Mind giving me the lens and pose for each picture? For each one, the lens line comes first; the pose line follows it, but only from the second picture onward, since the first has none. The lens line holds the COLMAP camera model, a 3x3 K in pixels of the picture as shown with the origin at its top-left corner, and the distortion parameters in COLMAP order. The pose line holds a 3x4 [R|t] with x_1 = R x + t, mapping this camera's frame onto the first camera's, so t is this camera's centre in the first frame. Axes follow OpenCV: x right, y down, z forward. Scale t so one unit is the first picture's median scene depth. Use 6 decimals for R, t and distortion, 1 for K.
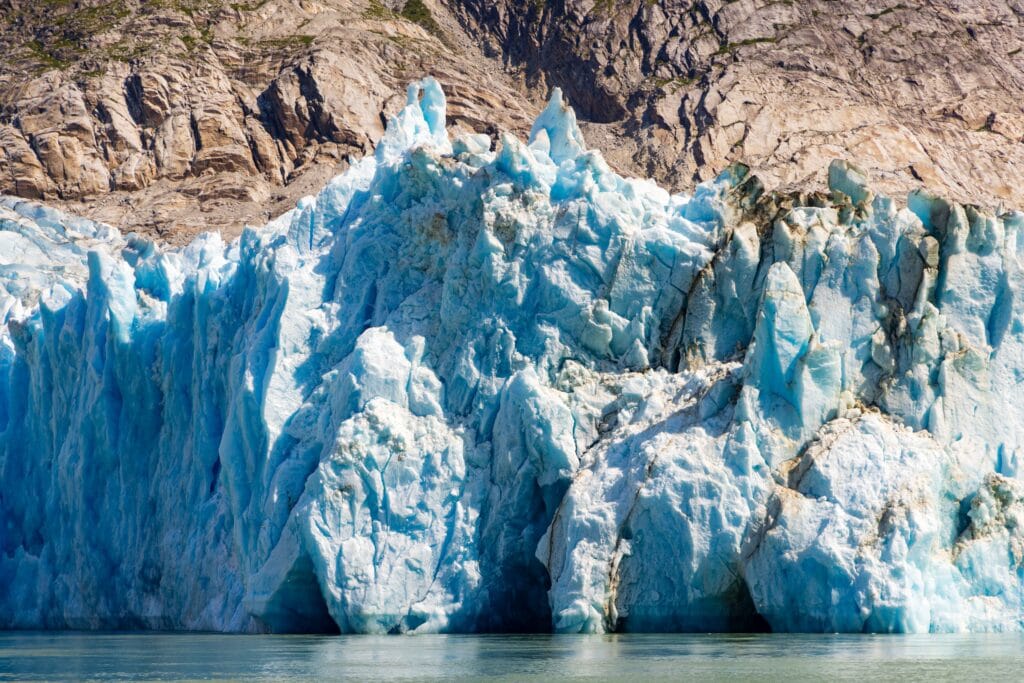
lens RADIAL K [[3093.5, 0, 513.2], [0, 3093.5, 338.4], [0, 0, 1]] dist [0.102269, 0.000000]
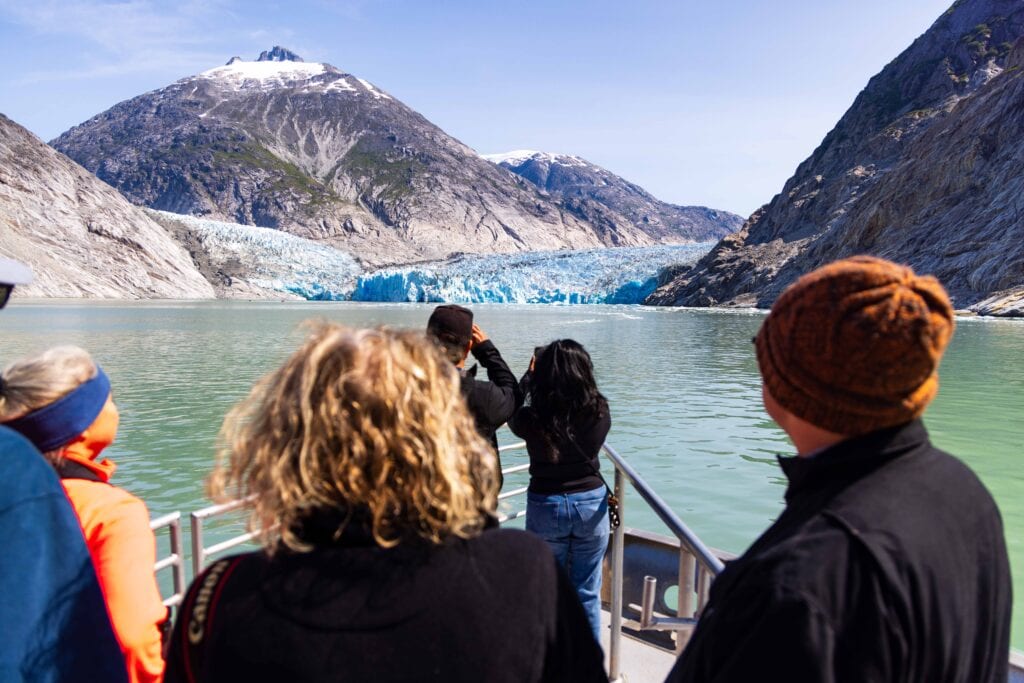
lens RADIAL K [[679.8, 0, 516.8], [0, 679.8, 342.1], [0, 0, 1]] dist [0.006339, 0.000432]
pose [[0.967015, 0.002971, 0.254701, -0.389615], [-0.040174, 0.989196, 0.140990, -0.201697], [-0.251530, -0.146571, 0.956687, -2.358131]]
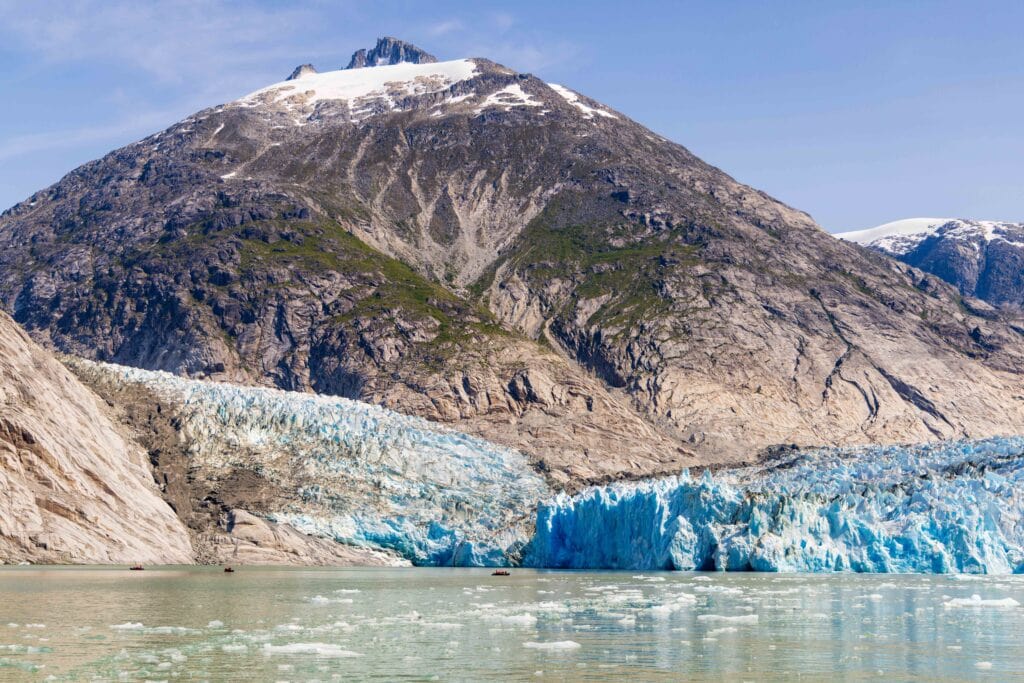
lens RADIAL K [[1514.6, 0, 512.1], [0, 1514.6, 345.1], [0, 0, 1]] dist [0.034345, 0.000000]
pose [[0.999860, 0.016192, 0.004148, -0.355427], [-0.015929, 0.998249, -0.056960, -0.145802], [-0.005063, 0.056886, 0.998368, -1.703439]]
